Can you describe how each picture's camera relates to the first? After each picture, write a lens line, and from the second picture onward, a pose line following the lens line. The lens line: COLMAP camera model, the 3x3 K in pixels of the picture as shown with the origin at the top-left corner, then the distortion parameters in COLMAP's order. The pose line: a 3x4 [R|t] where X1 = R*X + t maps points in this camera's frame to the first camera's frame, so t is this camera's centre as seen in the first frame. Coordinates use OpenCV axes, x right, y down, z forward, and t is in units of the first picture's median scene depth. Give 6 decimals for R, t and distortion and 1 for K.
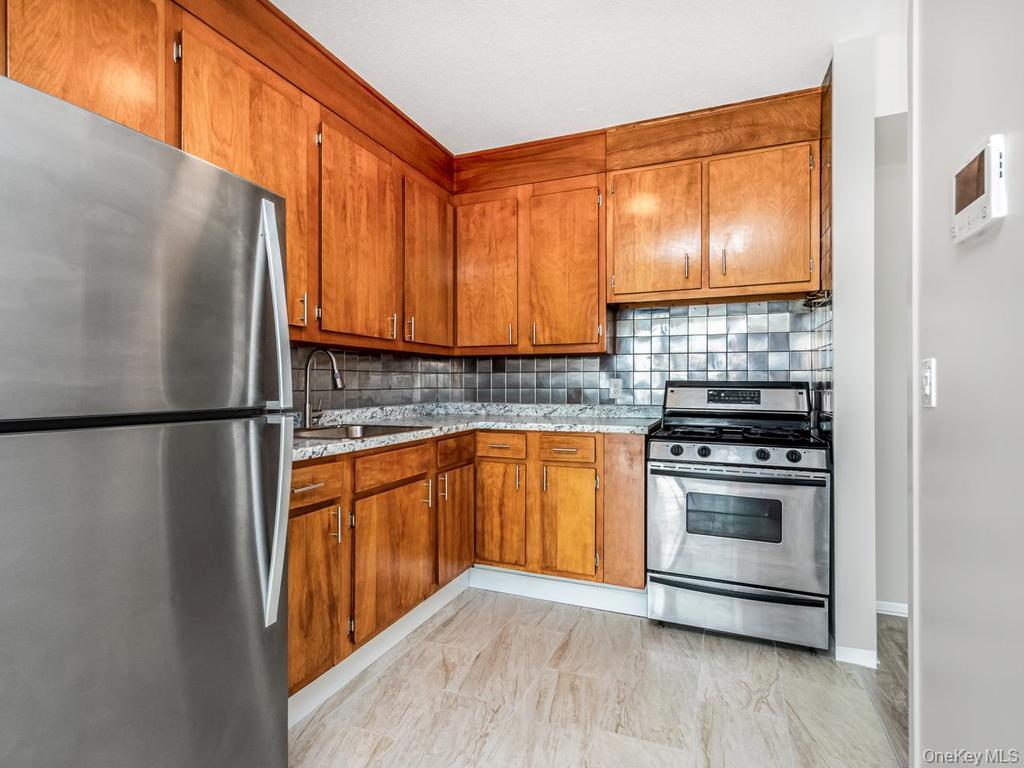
lens RADIAL K [[512.5, 0, 521.4], [0, 512.5, 383.1], [0, 0, 1]] dist [0.002520, -0.001726]
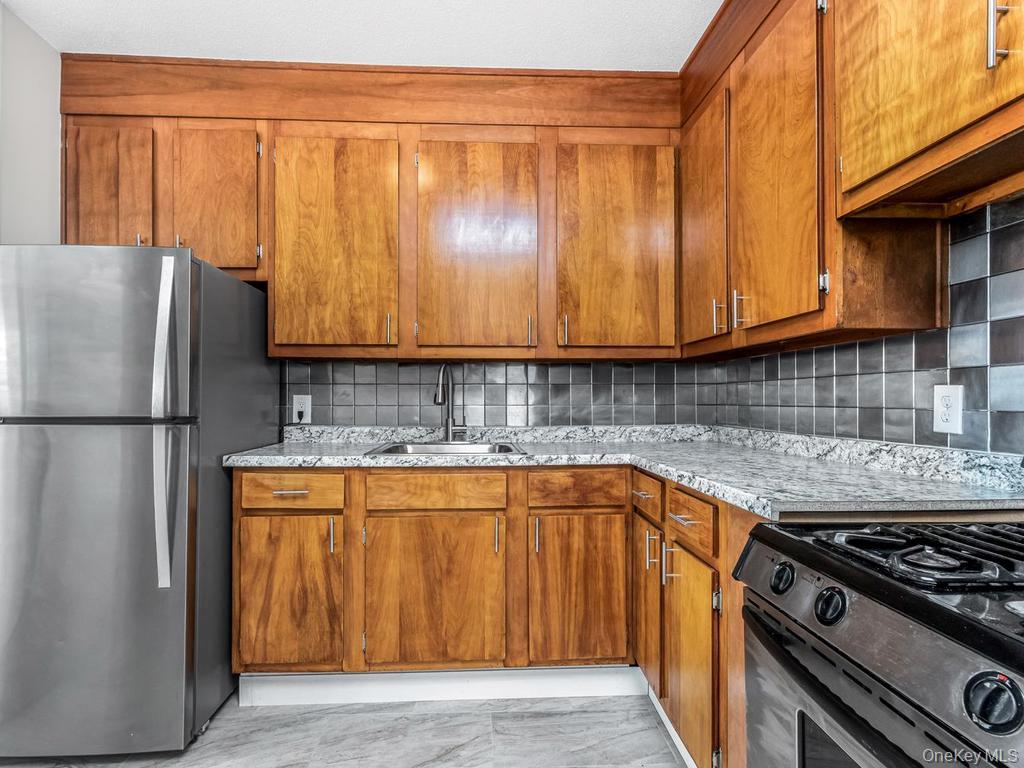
lens RADIAL K [[520.4, 0, 495.6], [0, 520.4, 394.6], [0, 0, 1]] dist [0.001805, -0.000076]
pose [[0.412379, -0.008876, -0.910969, 0.563998], [0.002394, 0.999960, -0.008660, 0.002242], [0.911009, 0.001390, 0.412384, 0.660902]]
